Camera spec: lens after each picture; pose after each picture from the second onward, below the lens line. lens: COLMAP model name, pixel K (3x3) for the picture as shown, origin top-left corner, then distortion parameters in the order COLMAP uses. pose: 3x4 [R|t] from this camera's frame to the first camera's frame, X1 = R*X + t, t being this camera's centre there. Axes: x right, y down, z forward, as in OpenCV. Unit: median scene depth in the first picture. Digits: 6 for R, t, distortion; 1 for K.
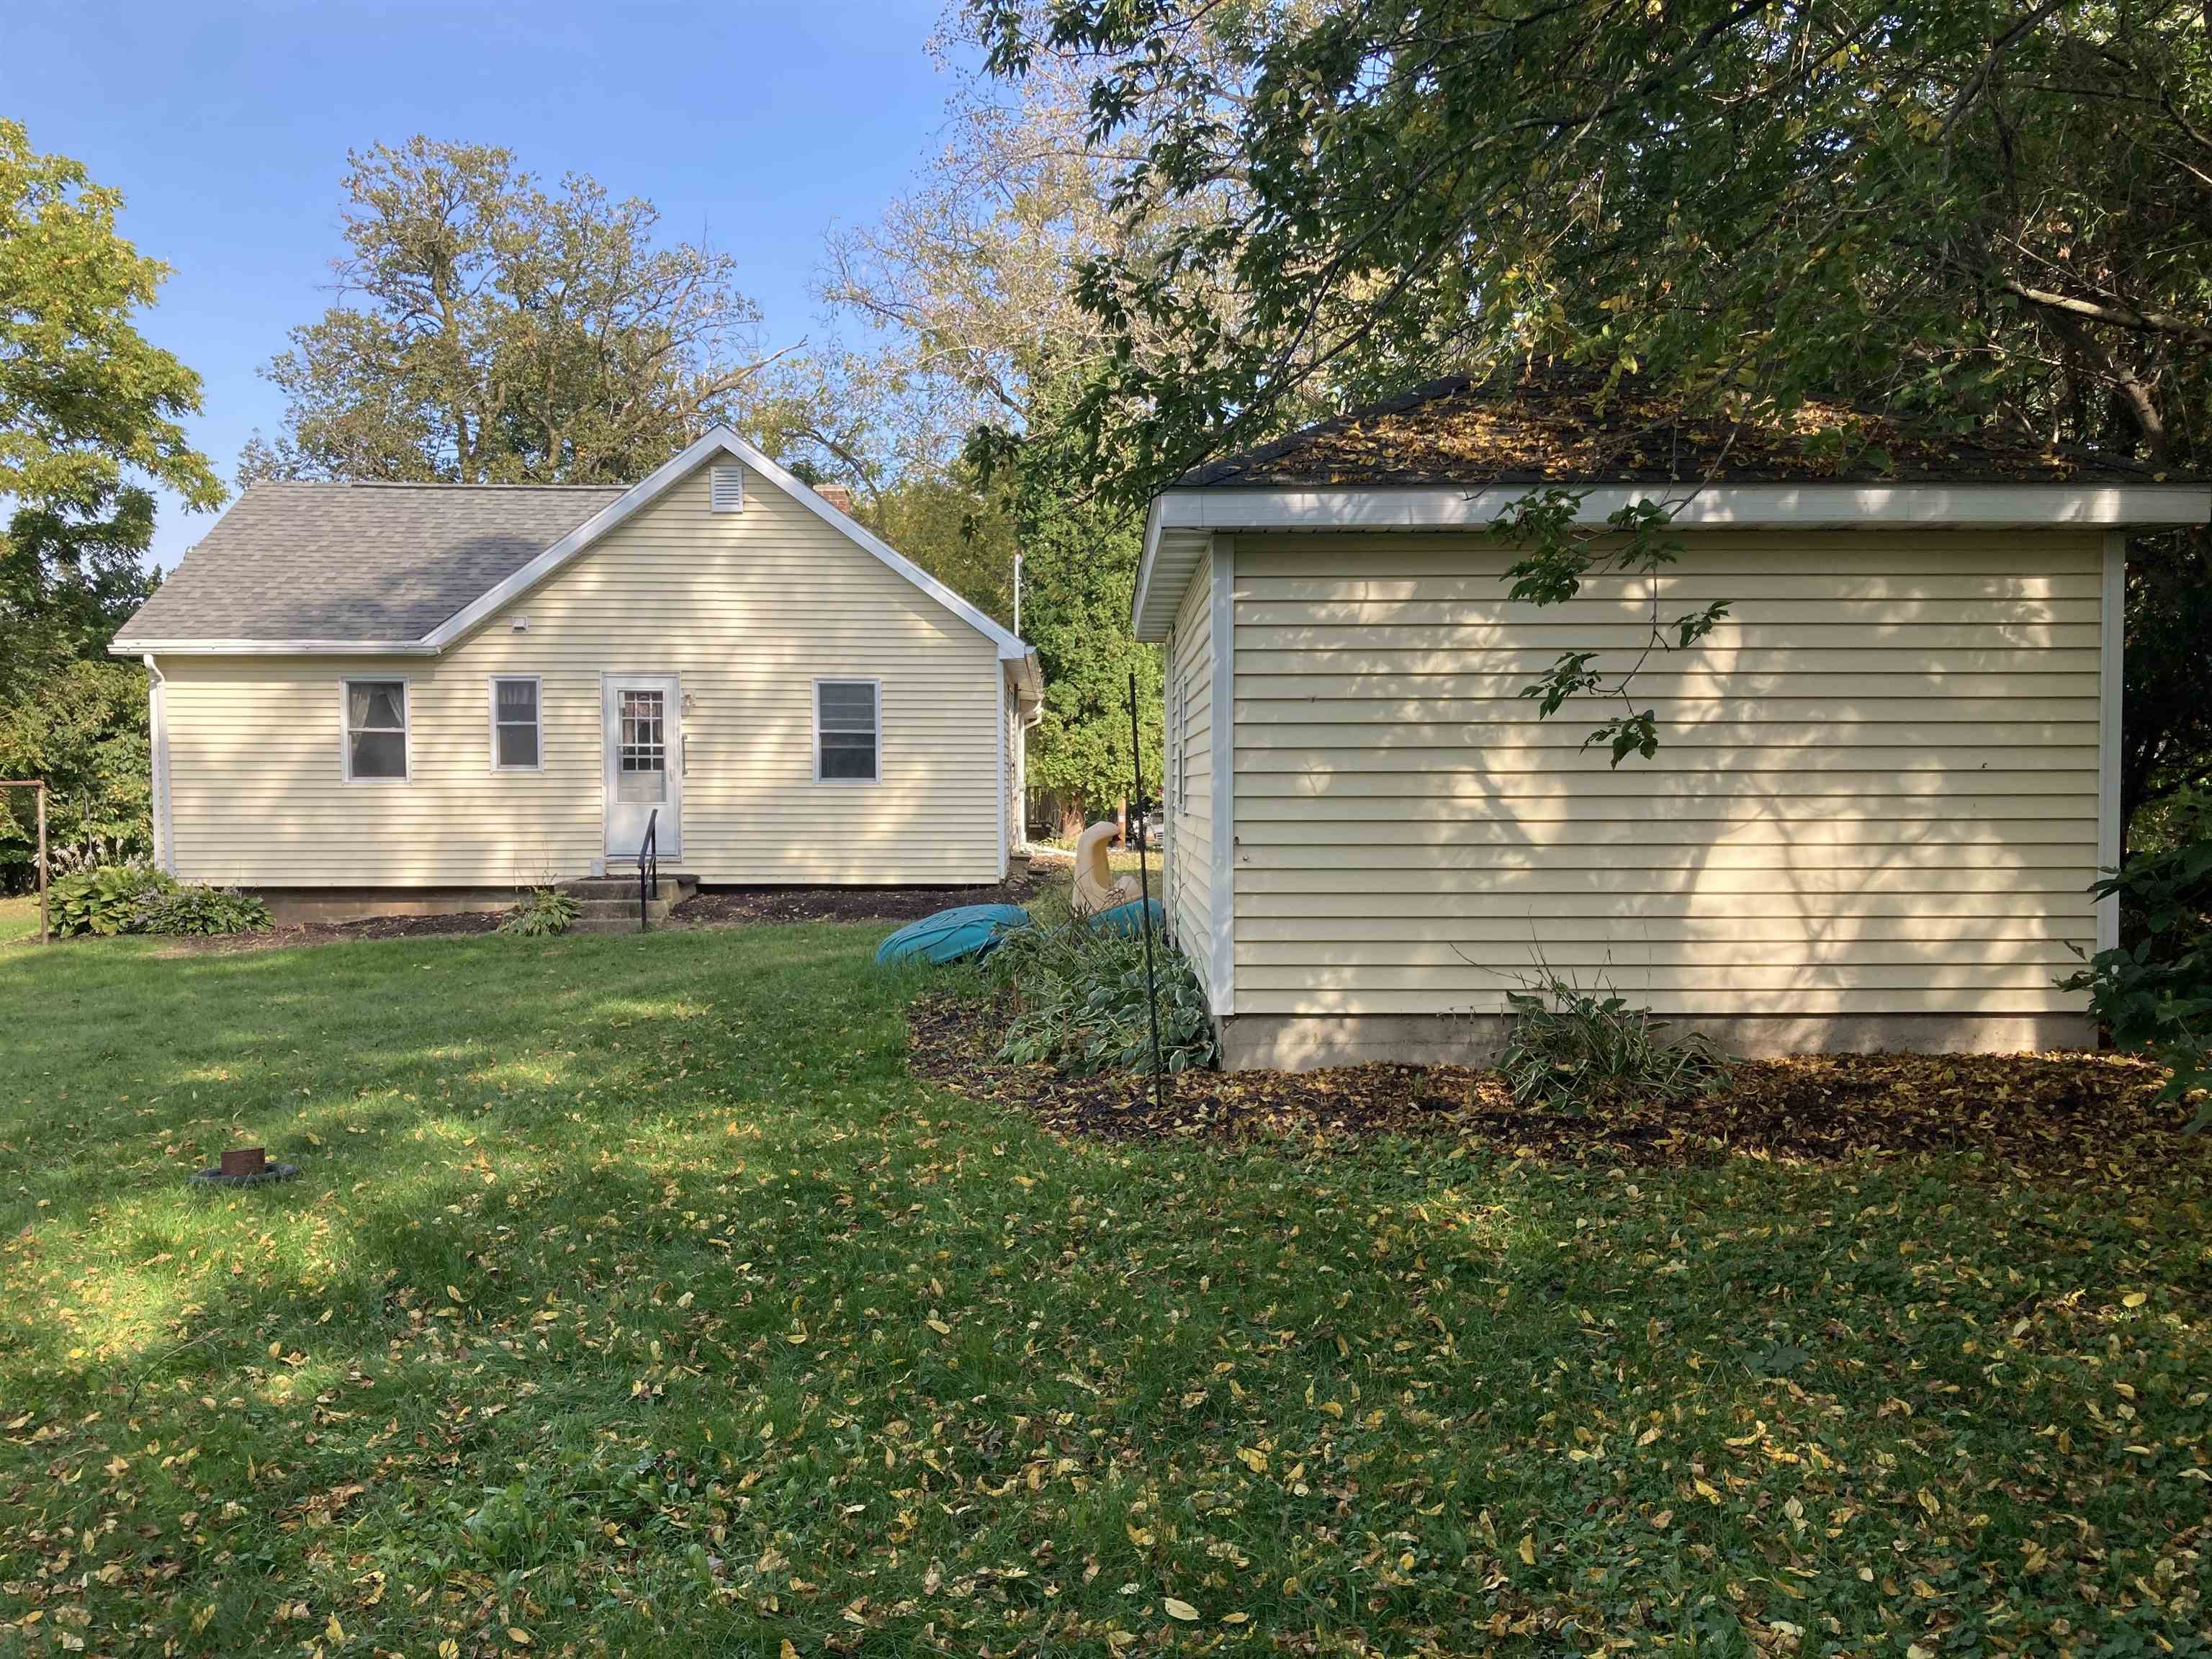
lens RADIAL K [[1767.5, 0, 1101.5], [0, 1767.5, 815.2], [0, 0, 1]] dist [0.008781, -0.039784]
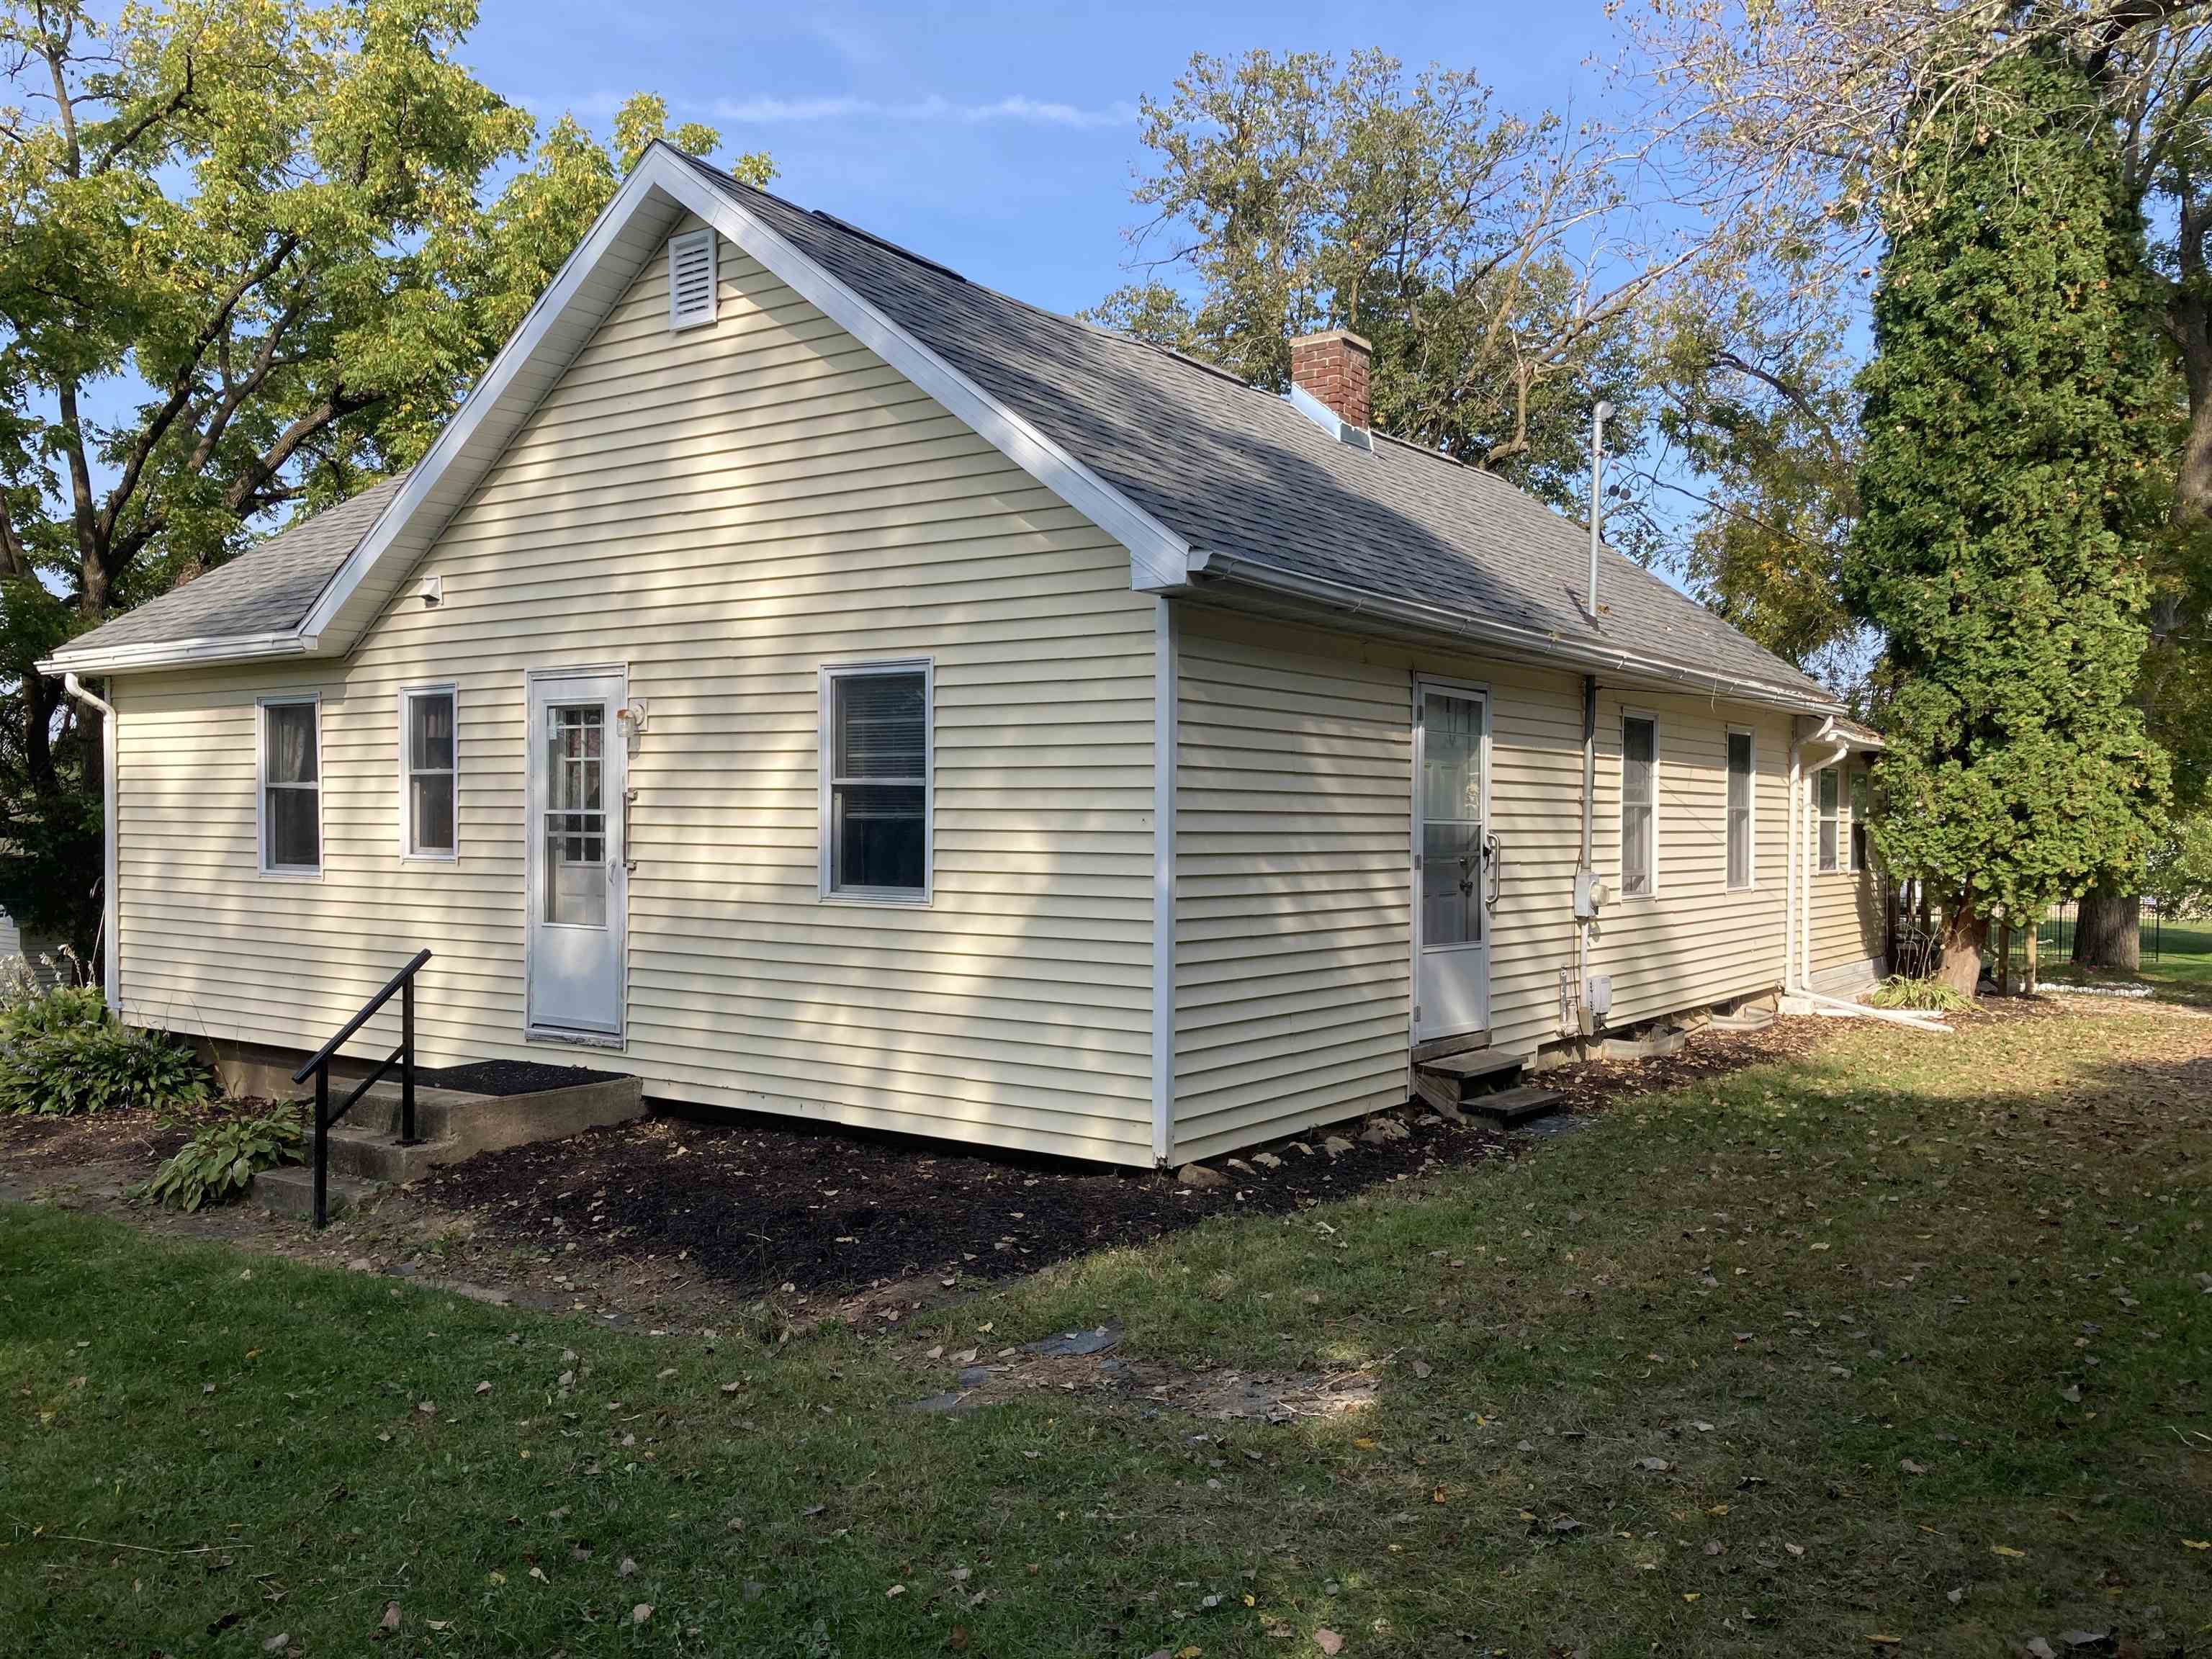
lens RADIAL K [[1767.5, 0, 1101.5], [0, 1767.5, 815.2], [0, 0, 1]] dist [0.008781, -0.039784]
pose [[0.790237, 0.004096, -0.612787, 0.170565], [-0.020605, 0.999590, -0.019890, -0.031303], [0.612454, 0.028344, 0.789998, 0.684758]]
